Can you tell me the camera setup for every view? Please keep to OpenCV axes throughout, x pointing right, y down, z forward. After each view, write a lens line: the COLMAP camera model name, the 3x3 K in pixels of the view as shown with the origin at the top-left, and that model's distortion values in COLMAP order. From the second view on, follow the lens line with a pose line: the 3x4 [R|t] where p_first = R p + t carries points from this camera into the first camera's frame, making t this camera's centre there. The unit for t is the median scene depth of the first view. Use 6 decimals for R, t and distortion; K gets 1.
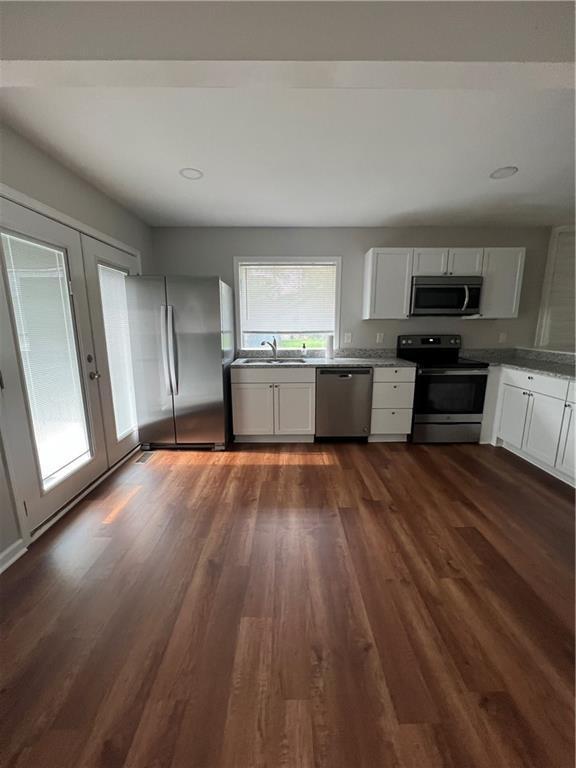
lens RADIAL K [[306.7, 0, 287.5], [0, 306.7, 383.5], [0, 0, 1]] dist [-0.001889, -0.000255]
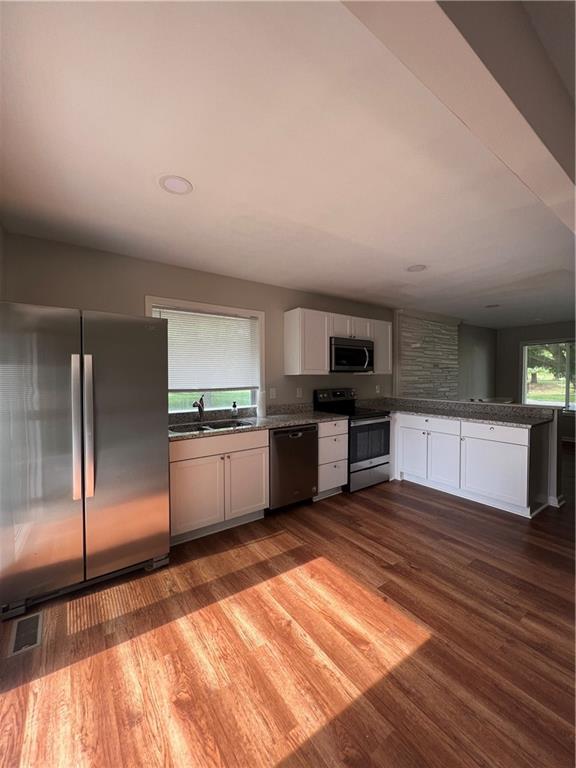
lens RADIAL K [[310.1, 0, 288.8], [0, 310.1, 382.6], [0, 0, 1]] dist [0.001786, 0.000584]
pose [[0.812284, -0.012828, 0.583121, -0.369255], [0.108478, 0.985638, -0.129426, -0.060198], [-0.573086, 0.168386, 0.802009, 0.219889]]
